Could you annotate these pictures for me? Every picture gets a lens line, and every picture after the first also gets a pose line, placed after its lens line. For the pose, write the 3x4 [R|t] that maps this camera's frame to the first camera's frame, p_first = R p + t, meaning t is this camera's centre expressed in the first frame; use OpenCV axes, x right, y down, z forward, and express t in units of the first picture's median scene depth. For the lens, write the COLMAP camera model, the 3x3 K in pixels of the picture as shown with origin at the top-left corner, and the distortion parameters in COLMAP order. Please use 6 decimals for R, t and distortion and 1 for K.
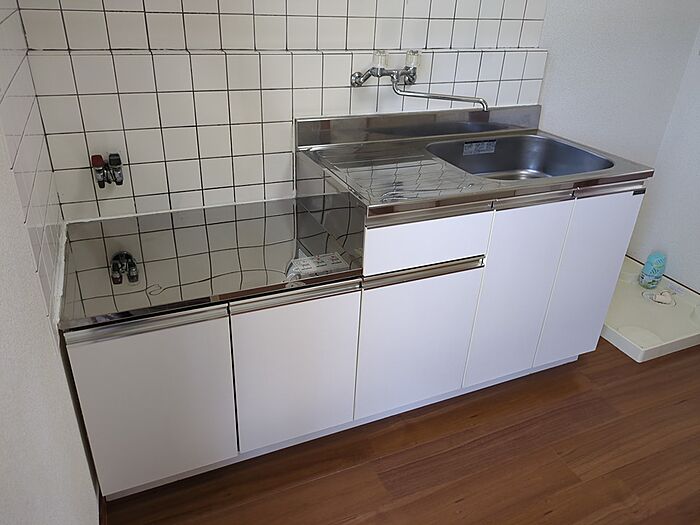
lens RADIAL K [[536.5, 0, 350.7], [0, 536.5, 256.6], [0, 0, 1]] dist [0.035619, -0.001072]
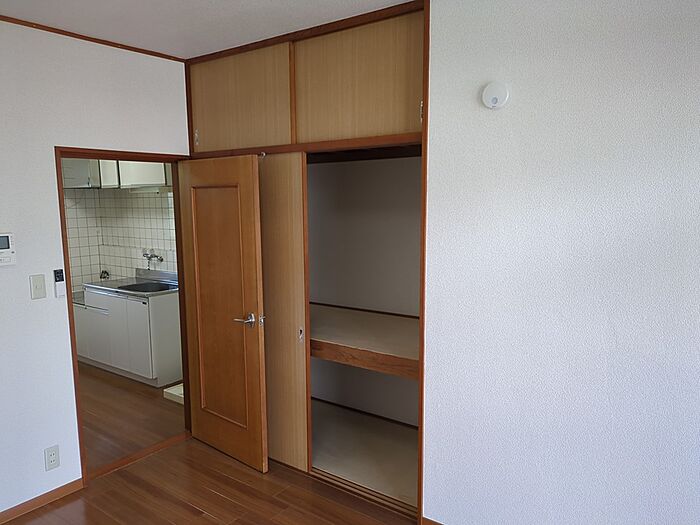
lens RADIAL K [[528.0, 0, 350.0], [0, 528.0, 262.5], [0, 0, 1]] dist [0.034373, -0.008380]
pose [[0.492589, 0.058915, -0.868266, 3.323992], [-0.370701, 0.916869, -0.148096, -0.296640], [0.787361, 0.394818, 0.473479, 0.513257]]
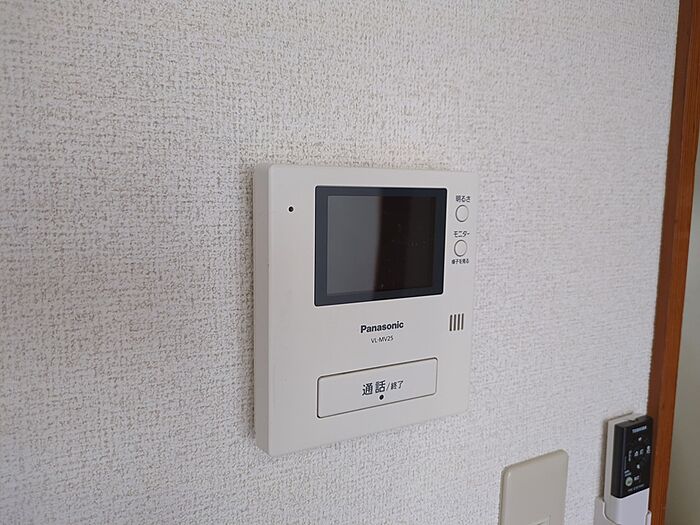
lens RADIAL K [[528.0, 0, 350.0], [0, 528.0, 262.5], [0, 0, 1]] dist [0.034373, -0.008380]
pose [[0.102936, 0.066503, -0.992462, 1.637950], [-0.467792, 0.883774, 0.010702, -0.190909], [0.877824, 0.463164, 0.122081, 0.396265]]
